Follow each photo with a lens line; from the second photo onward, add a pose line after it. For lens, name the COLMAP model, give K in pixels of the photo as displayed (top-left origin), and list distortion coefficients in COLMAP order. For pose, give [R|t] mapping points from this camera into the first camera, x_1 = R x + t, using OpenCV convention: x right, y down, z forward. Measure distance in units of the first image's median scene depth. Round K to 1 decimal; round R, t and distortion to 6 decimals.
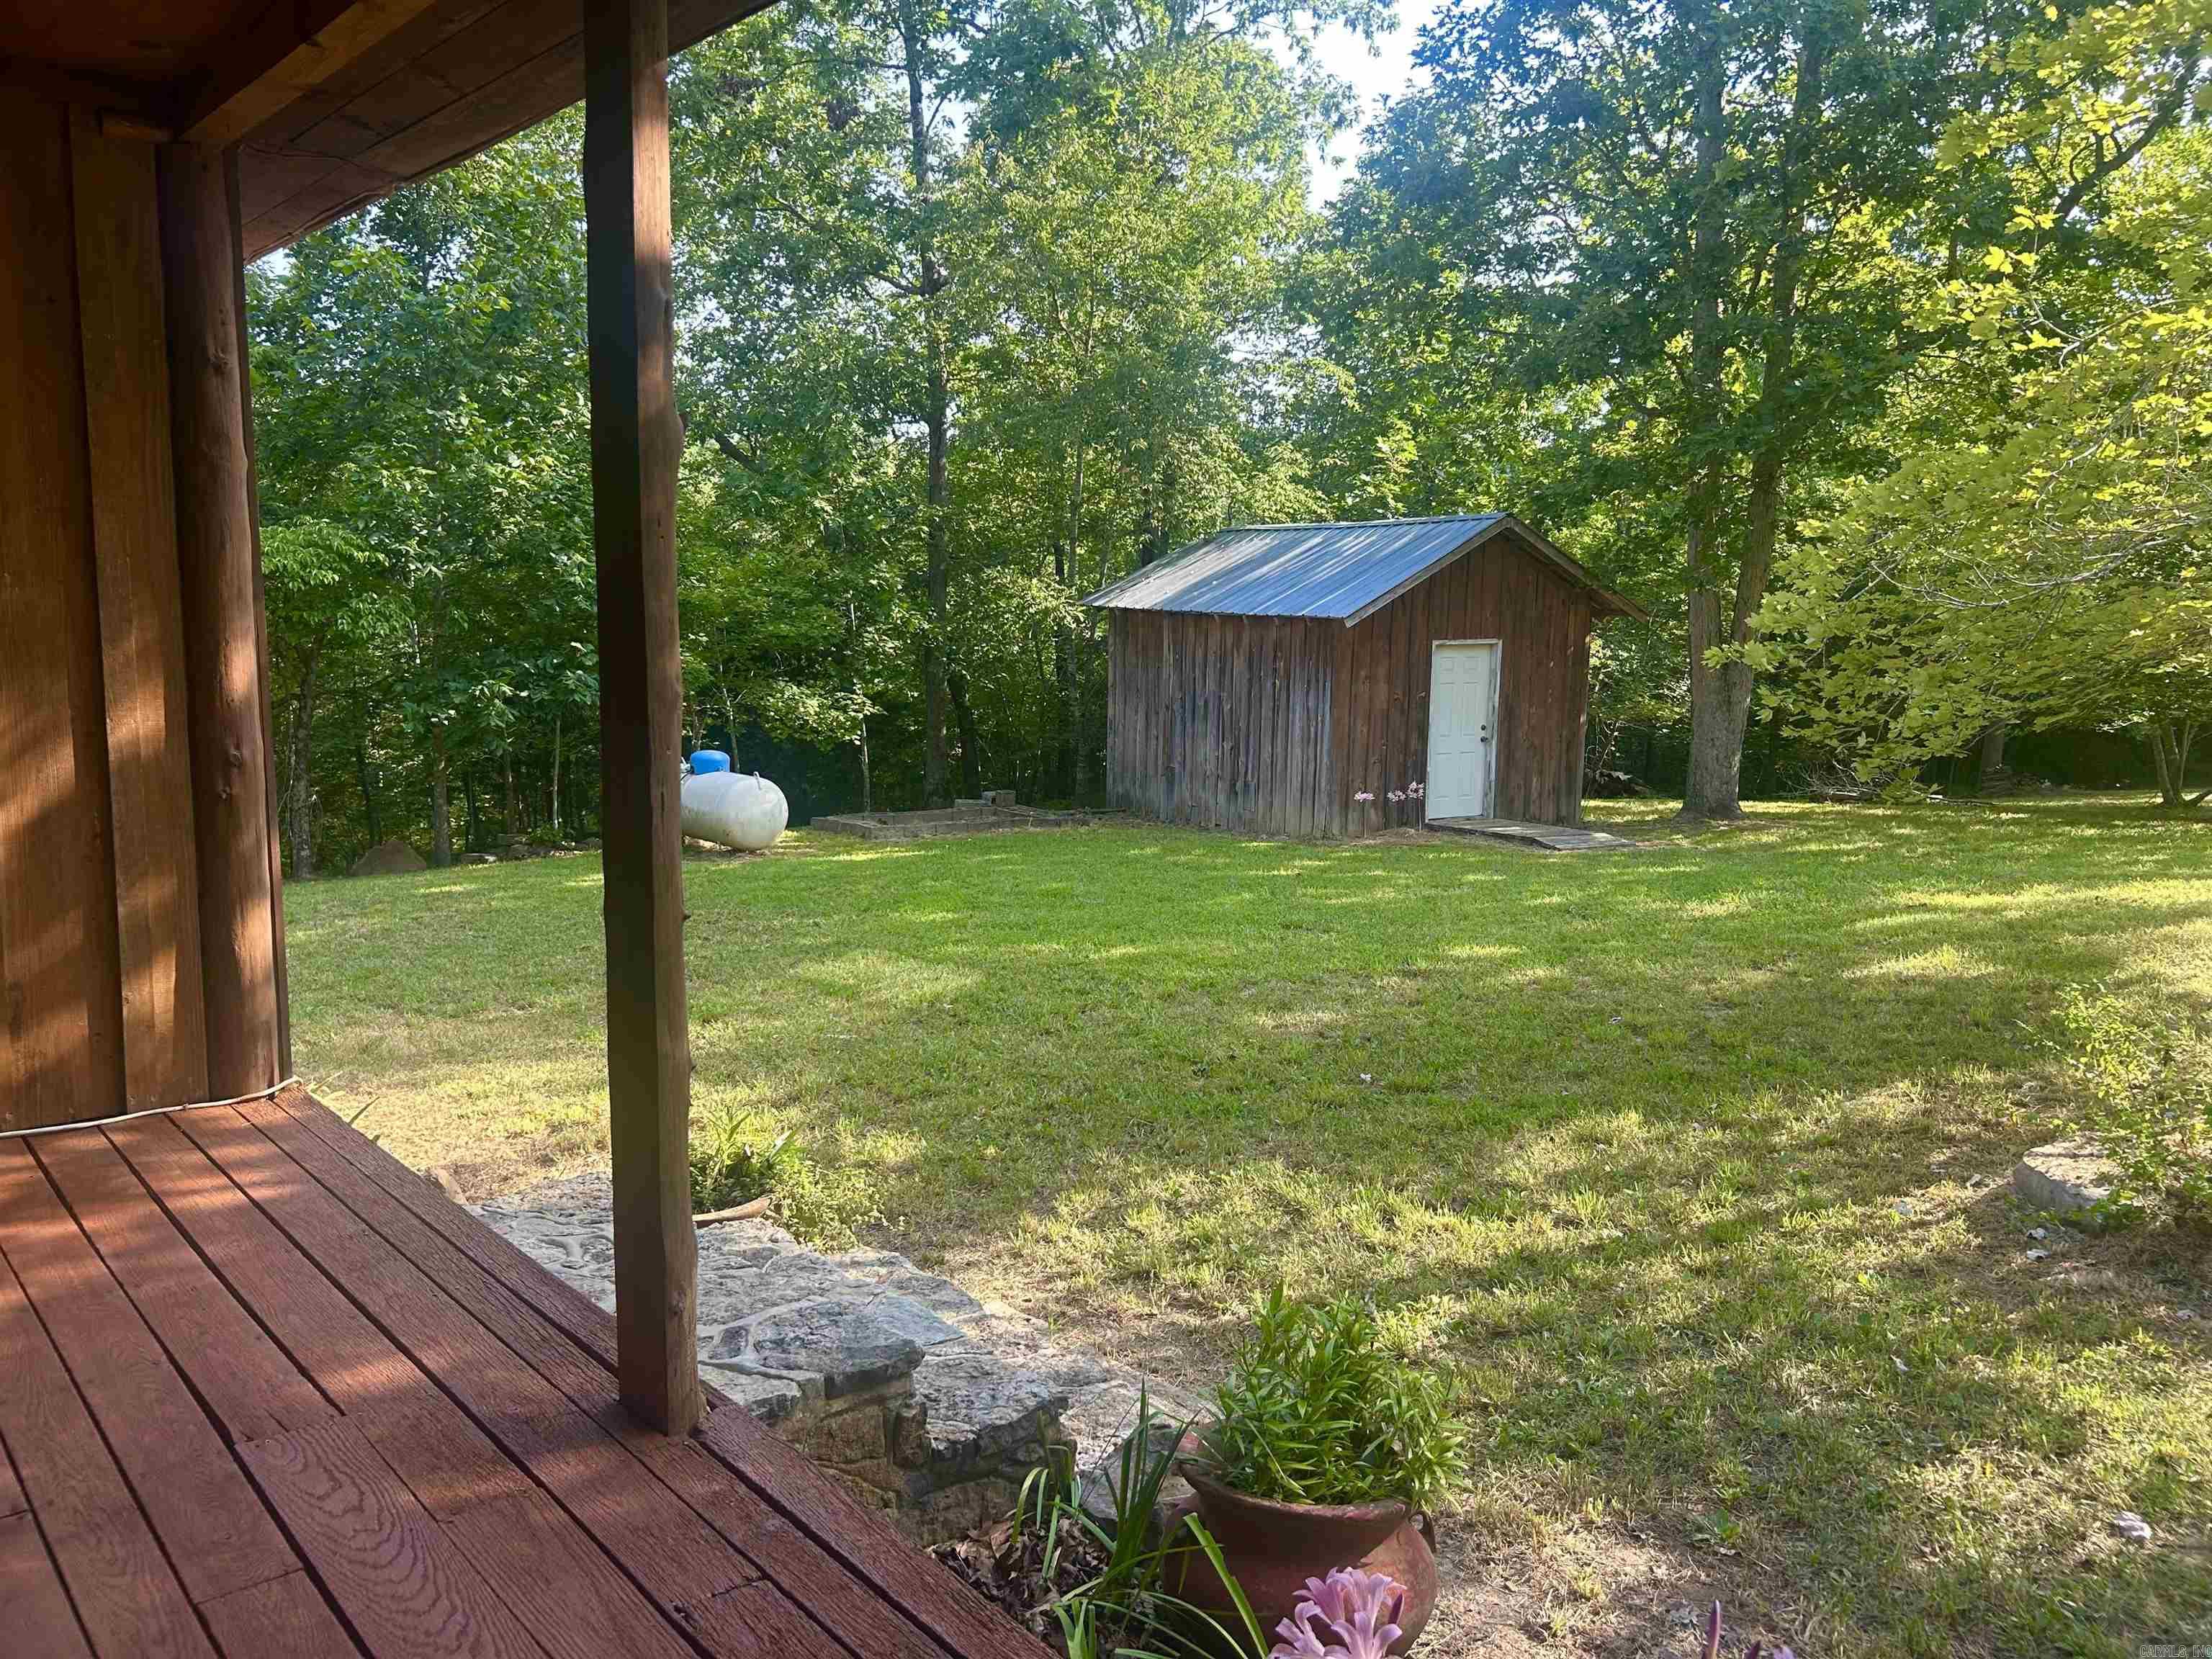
lens RADIAL K [[1685.1, 0, 1106.0], [0, 1685.1, 829.5], [0, 0, 1]] dist [0.032510, -0.001150]
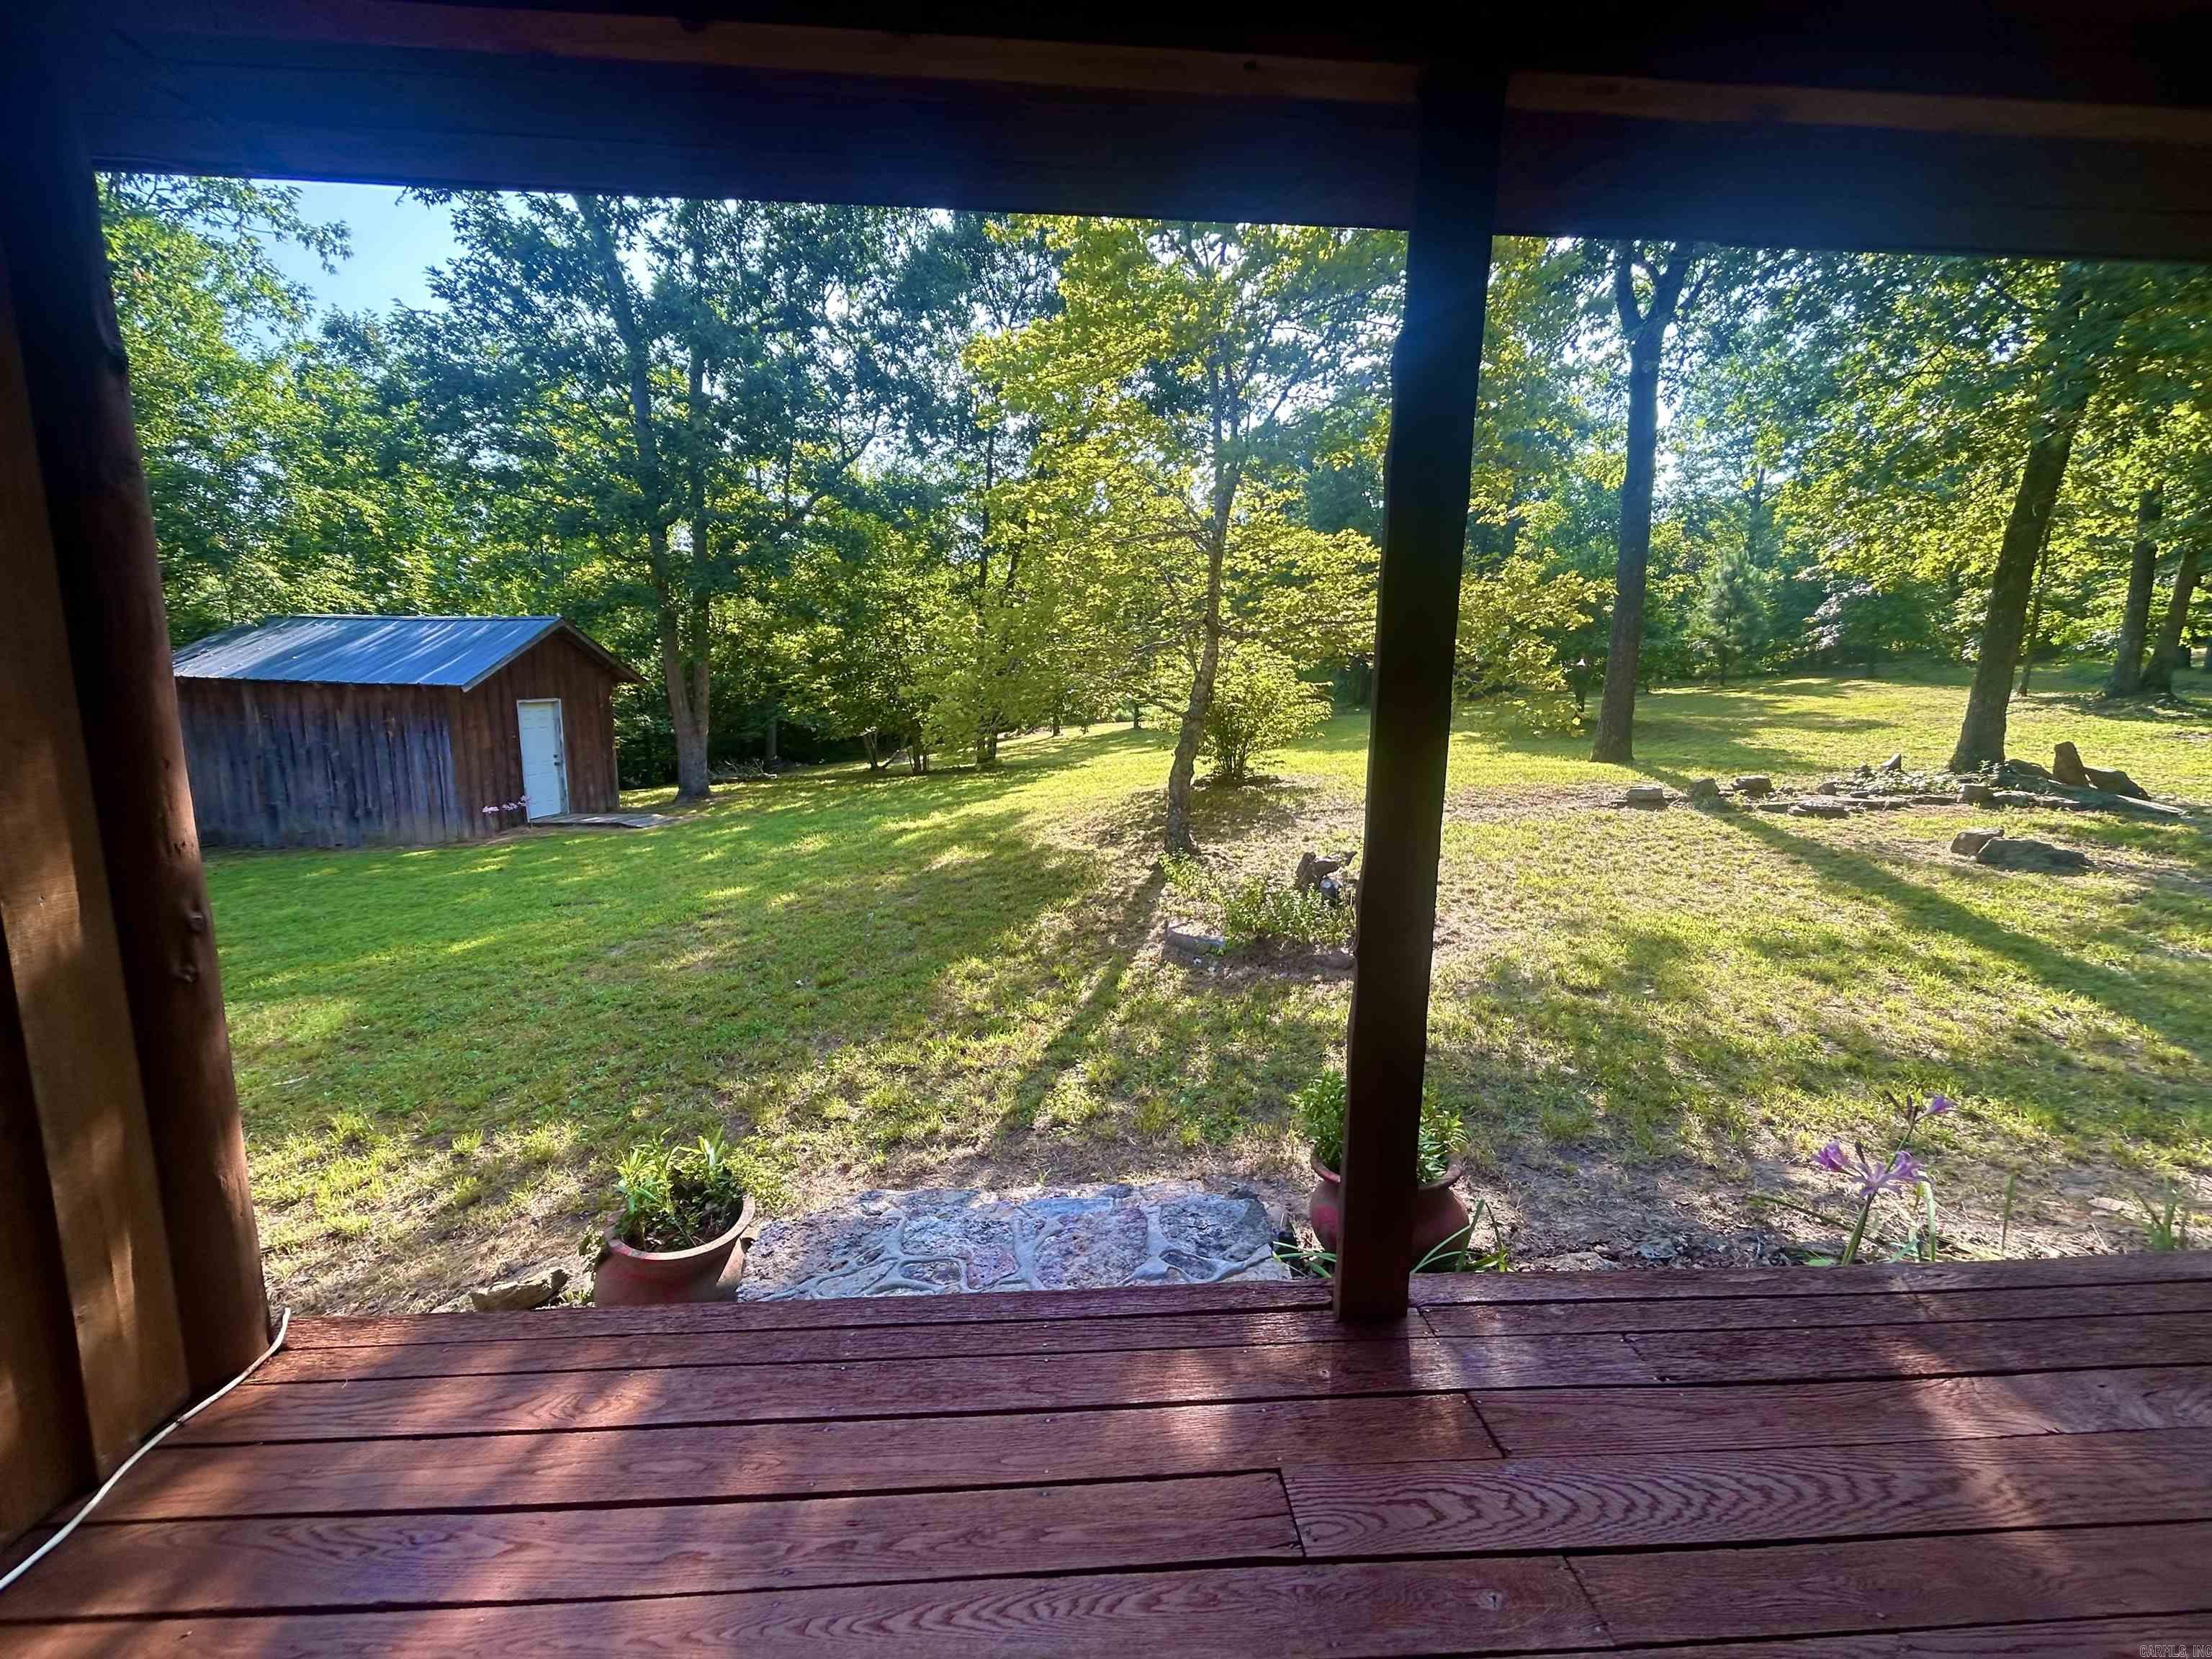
lens RADIAL K [[900.8, 0, 1106.0], [0, 900.8, 829.5], [0, 0, 1]] dist [0.000604, 0.000172]
pose [[0.605431, -0.141312, 0.783252, -0.139111], [0.107409, 0.989616, 0.095519, -0.019958], [-0.788617, 0.026298, 0.614322, 0.109124]]
